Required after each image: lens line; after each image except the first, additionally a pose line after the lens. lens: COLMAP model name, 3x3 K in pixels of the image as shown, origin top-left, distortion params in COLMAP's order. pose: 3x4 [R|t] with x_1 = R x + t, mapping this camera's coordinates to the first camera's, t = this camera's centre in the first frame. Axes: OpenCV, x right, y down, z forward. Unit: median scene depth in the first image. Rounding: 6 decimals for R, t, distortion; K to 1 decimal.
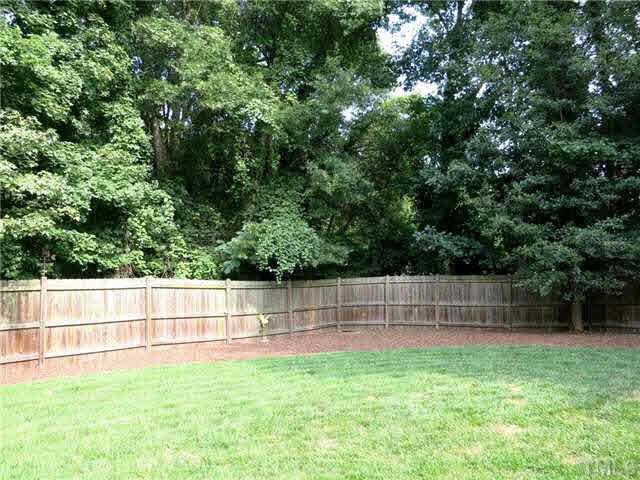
lens RADIAL K [[463.6, 0, 321.3], [0, 463.6, 238.9], [0, 0, 1]] dist [-0.044565, 0.002677]
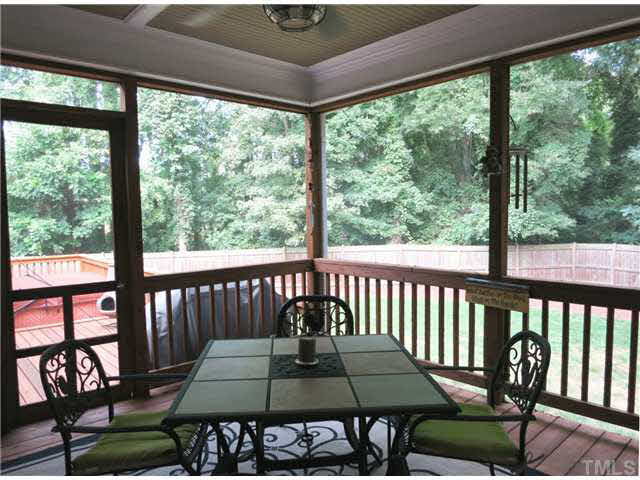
lens RADIAL K [[463.6, 0, 318.7], [0, 463.6, 243.8], [0, 0, 1]] dist [-0.044565, 0.002677]
pose [[0.663812, 0.048675, -0.746314, 0.612365], [0.074874, 0.988542, 0.131070, -0.144924], [0.744142, -0.142885, 0.652561, -0.287351]]
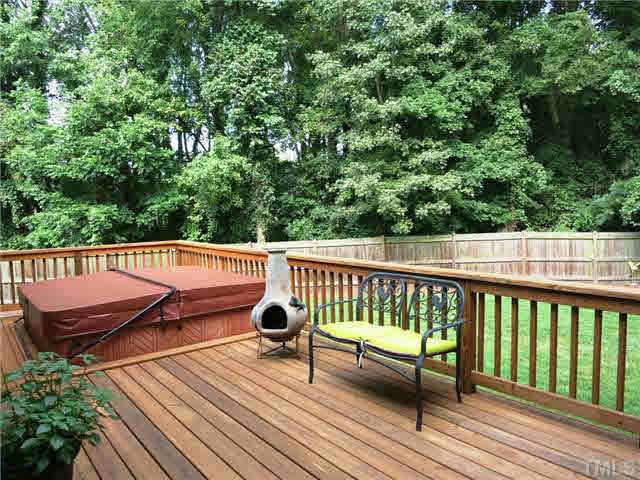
lens RADIAL K [[463.6, 0, 323.2], [0, 463.6, 242.2], [0, 0, 1]] dist [-0.044565, 0.002677]
pose [[0.620464, 0.047740, -0.782781, 0.302339], [0.091082, 0.987004, 0.132390, -0.110896], [0.778928, -0.153440, 0.608052, -0.287210]]
